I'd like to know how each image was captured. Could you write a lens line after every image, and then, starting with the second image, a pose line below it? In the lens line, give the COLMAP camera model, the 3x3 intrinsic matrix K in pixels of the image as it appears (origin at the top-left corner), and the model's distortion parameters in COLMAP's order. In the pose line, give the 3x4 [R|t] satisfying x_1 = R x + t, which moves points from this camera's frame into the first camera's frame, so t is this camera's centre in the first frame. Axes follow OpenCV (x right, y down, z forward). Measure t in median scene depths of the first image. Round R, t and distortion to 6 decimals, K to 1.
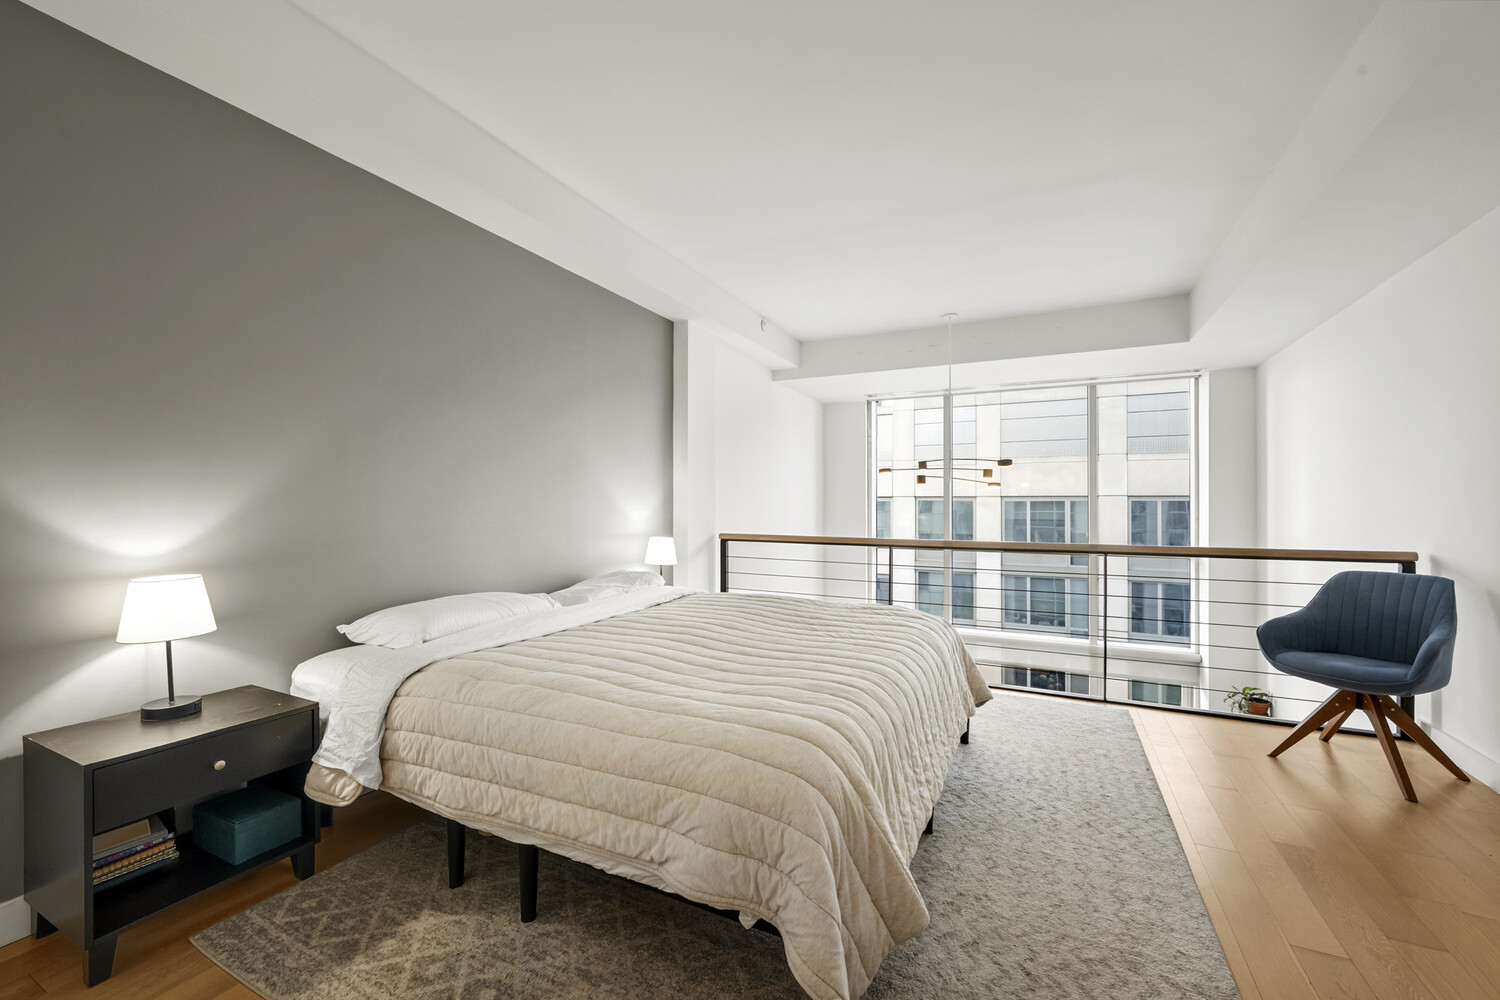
lens RADIAL K [[619.2, 0, 748.5], [0, 619.2, 497.5], [0, 0, 1]] dist [-0.005267, -0.000797]
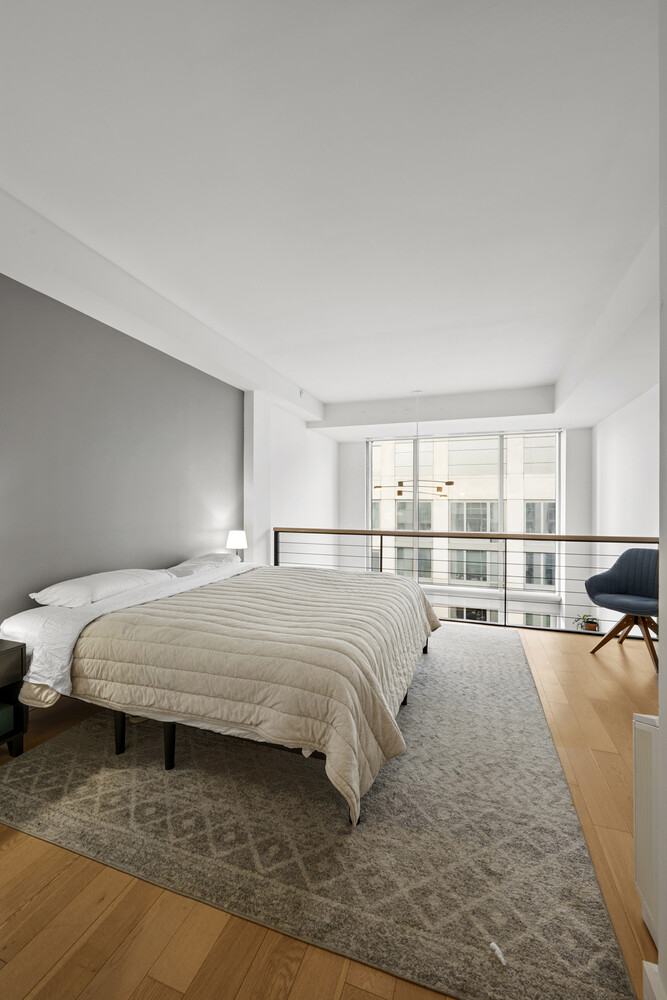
lens RADIAL K [[412.8, 0, 335.6], [0, 412.8, 503.7], [0, 0, 1]] dist [-0.005267, -0.000797]
pose [[0.992790, -0.000672, 0.119864, -0.038391], [-0.000622, 0.999942, 0.010756, -0.031106], [-0.119864, -0.010753, 0.992732, -0.116377]]
